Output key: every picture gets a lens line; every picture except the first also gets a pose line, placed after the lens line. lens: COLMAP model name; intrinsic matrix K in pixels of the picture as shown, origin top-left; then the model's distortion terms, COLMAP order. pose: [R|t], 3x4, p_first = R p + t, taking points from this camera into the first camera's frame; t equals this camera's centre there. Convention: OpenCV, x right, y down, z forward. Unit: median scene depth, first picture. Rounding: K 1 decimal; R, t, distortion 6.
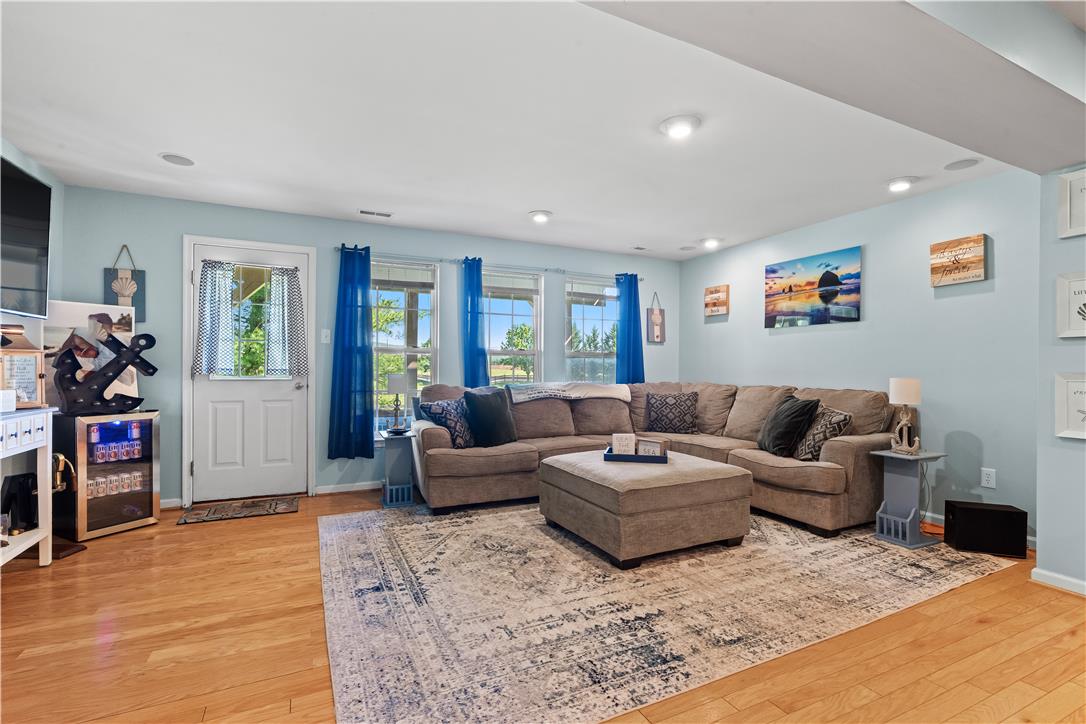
lens RADIAL K [[488.3, 0, 543.0], [0, 488.3, 362.0], [0, 0, 1]] dist [-0.001847, 0.000234]
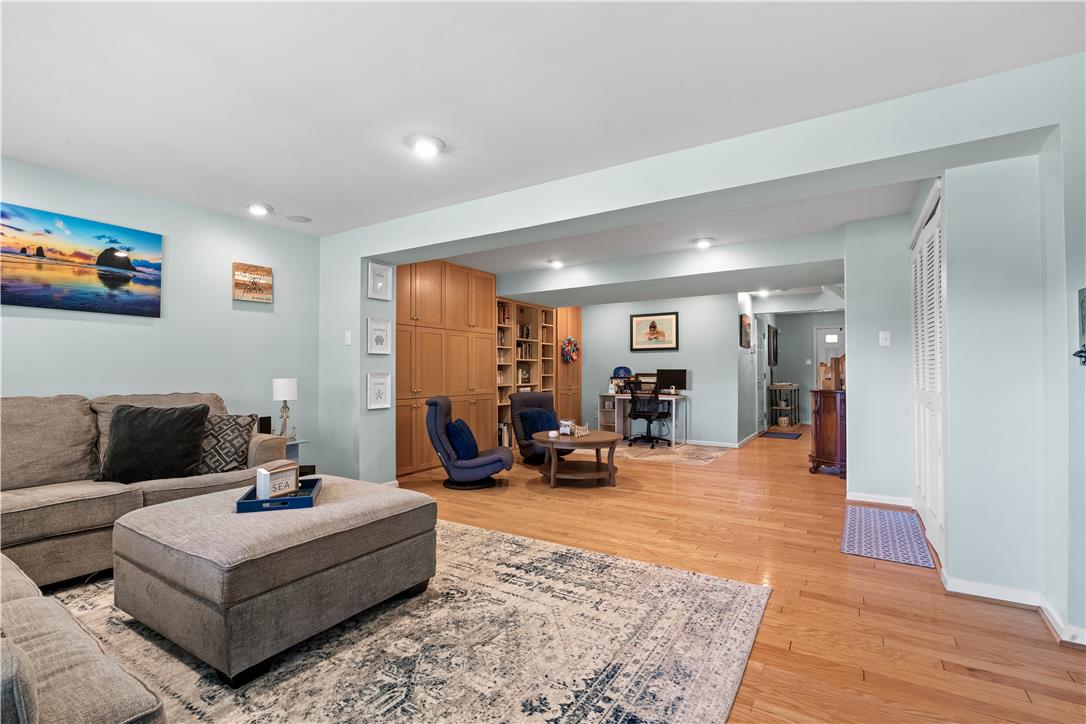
lens RADIAL K [[488.3, 0, 543.0], [0, 488.3, 362.0], [0, 0, 1]] dist [-0.001847, 0.000234]
pose [[-0.519829, 0.016248, 0.854116, -0.758146], [-0.016333, 0.999447, -0.028954, 0.019654], [-0.854114, -0.029002, -0.519276, 1.322301]]
